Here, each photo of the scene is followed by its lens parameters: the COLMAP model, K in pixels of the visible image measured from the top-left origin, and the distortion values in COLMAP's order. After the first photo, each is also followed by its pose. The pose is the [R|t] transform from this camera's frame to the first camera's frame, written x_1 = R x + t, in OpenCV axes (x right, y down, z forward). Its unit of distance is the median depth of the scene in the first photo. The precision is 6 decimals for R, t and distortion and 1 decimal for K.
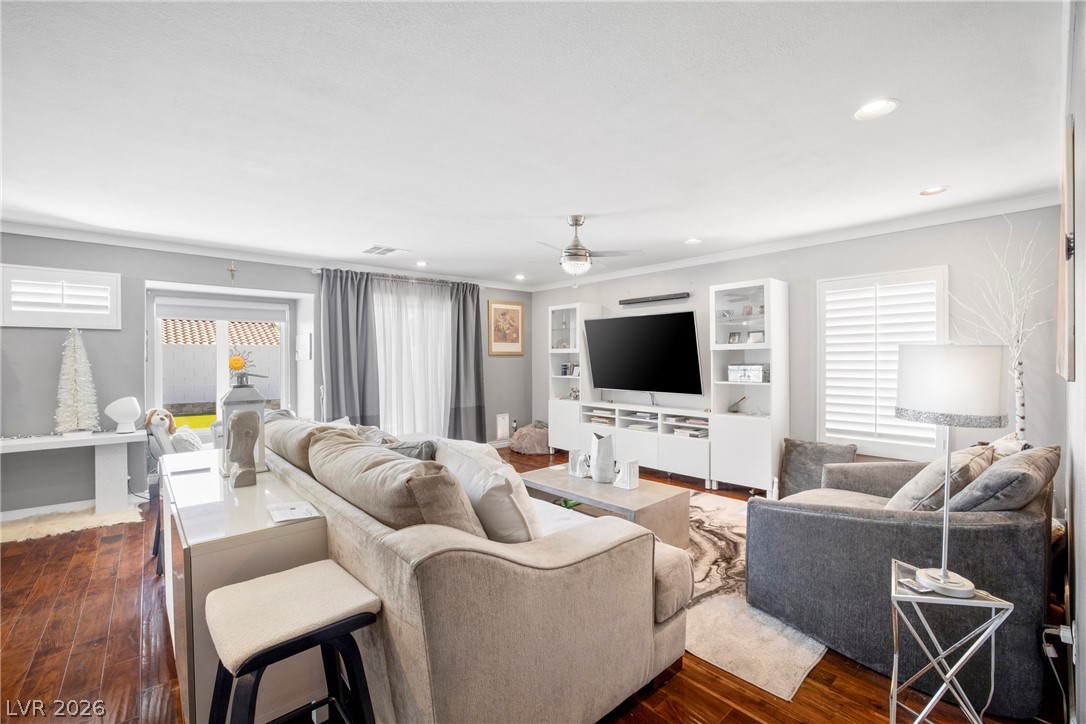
lens RADIAL K [[463.5, 0, 529.5], [0, 463.5, 357.2], [0, 0, 1]] dist [-0.019875, 0.005072]
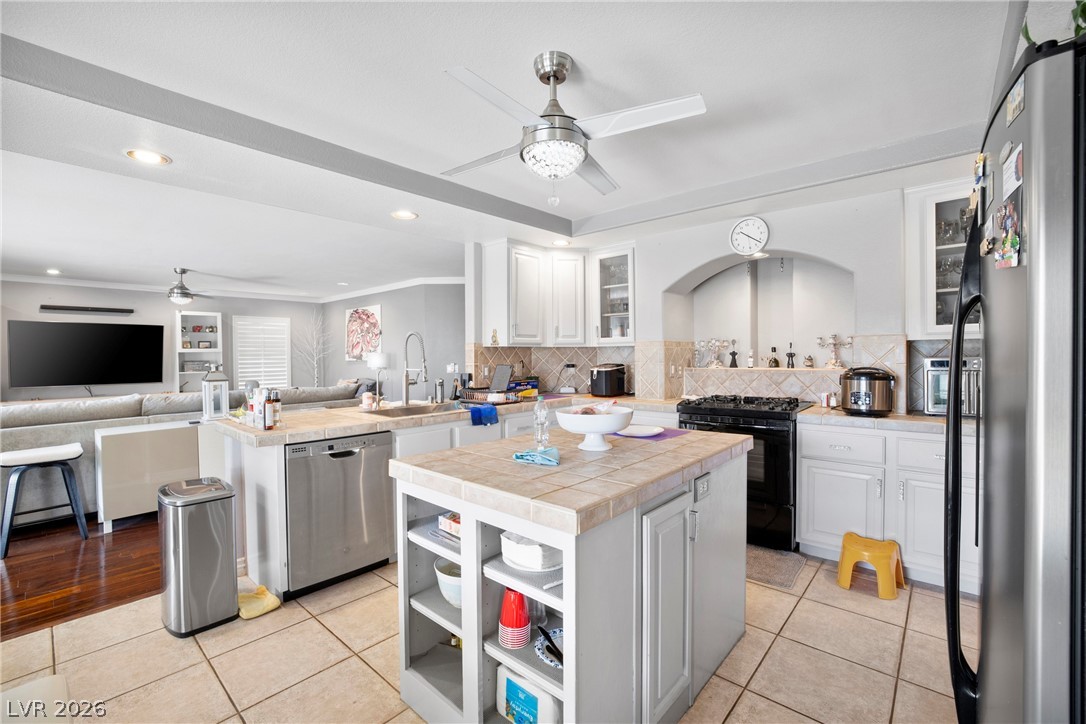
lens RADIAL K [[463.5, 0, 538.6], [0, 463.5, 359.7], [0, 0, 1]] dist [-0.019875, 0.005072]
pose [[-0.124123, -0.006066, 0.992248, -1.084851], [0.005756, 0.999960, 0.006833, 0.005087], [-0.992250, 0.006560, -0.124083, -0.012803]]
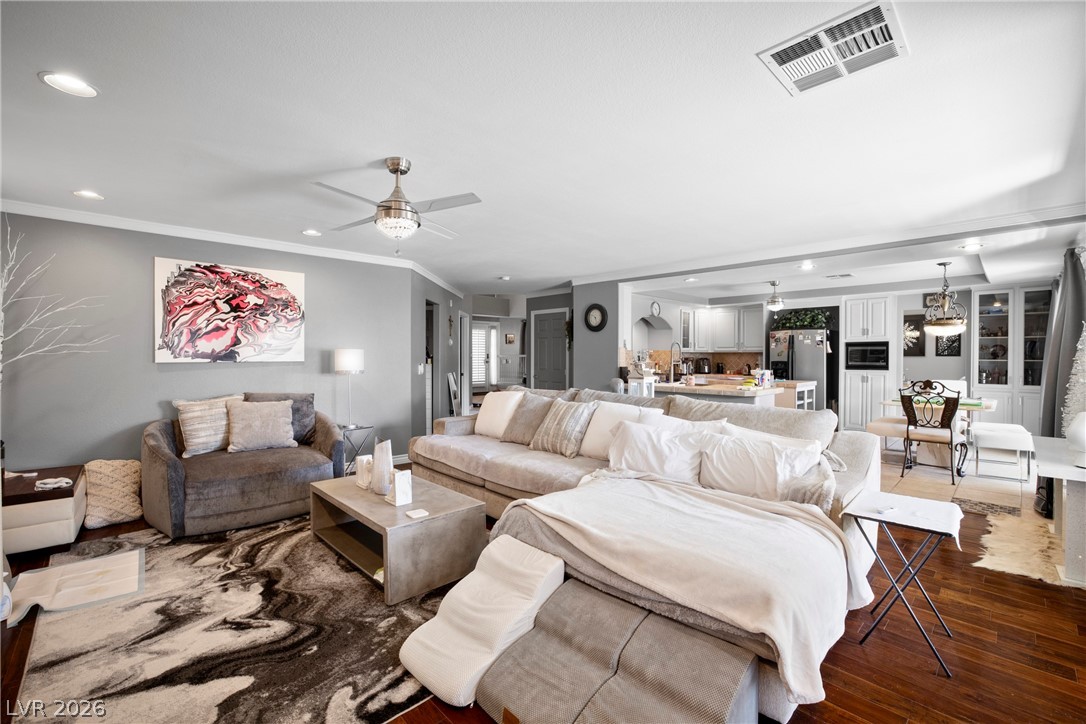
lens RADIAL K [[463.5, 0, 538.4], [0, 463.5, 361.5], [0, 0, 1]] dist [-0.019875, 0.005072]
pose [[-0.998780, 0.001079, -0.049371, -0.059257], [0.000513, 0.999934, 0.011478, 0.005190], [0.049380, 0.011439, -0.998715, 1.184041]]
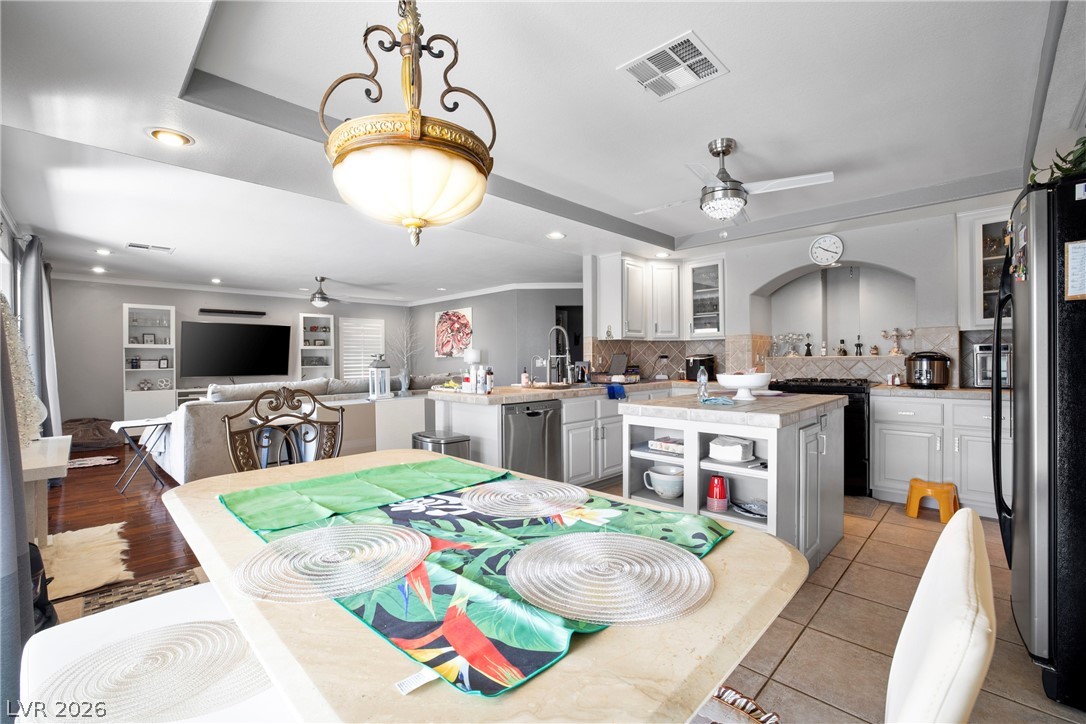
lens RADIAL K [[463.5, 0, 542.7], [0, 463.5, 359.8], [0, 0, 1]] dist [-0.019875, 0.005072]
pose [[-0.075302, 0.002166, 0.997158, -1.237567], [0.005160, 0.999985, -0.001783, 0.029026], [-0.997147, 0.005011, -0.075313, 0.161666]]
